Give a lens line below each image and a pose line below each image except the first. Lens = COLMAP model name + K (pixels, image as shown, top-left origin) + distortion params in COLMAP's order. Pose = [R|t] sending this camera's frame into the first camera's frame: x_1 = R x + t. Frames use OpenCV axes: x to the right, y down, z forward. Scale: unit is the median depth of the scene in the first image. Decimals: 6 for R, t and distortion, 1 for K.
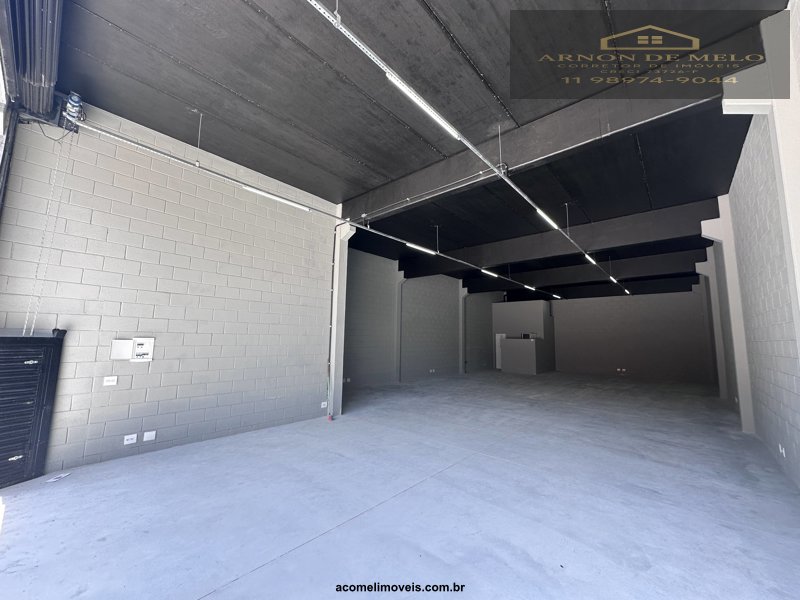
lens RADIAL K [[317.2, 0, 398.0], [0, 317.2, 299.4], [0, 0, 1]] dist [0.000905, -0.000572]
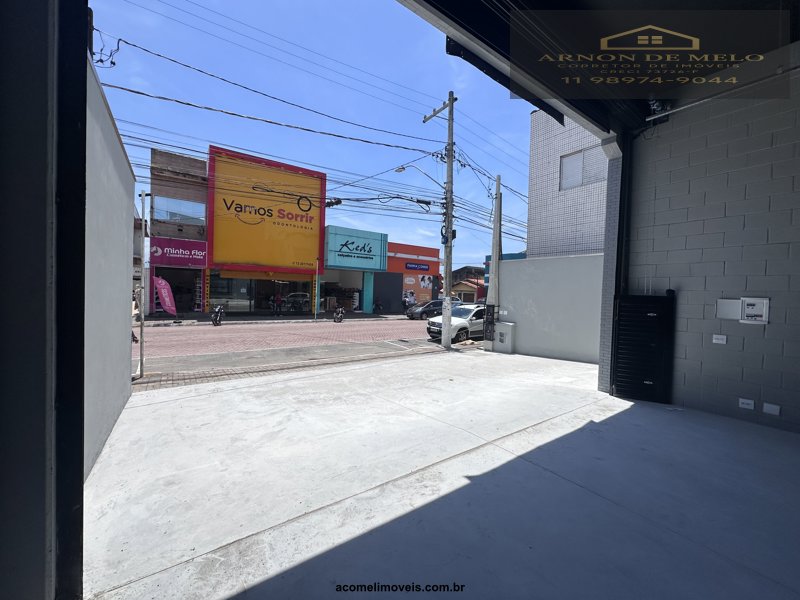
lens RADIAL K [[317.2, 0, 398.5], [0, 317.2, 299.9], [0, 0, 1]] dist [0.000905, -0.000572]
pose [[-0.226731, 0.001268, -0.973957, 0.321668], [0.085506, 0.996164, -0.018608, 0.061226], [0.970197, -0.087498, -0.225969, 0.238005]]
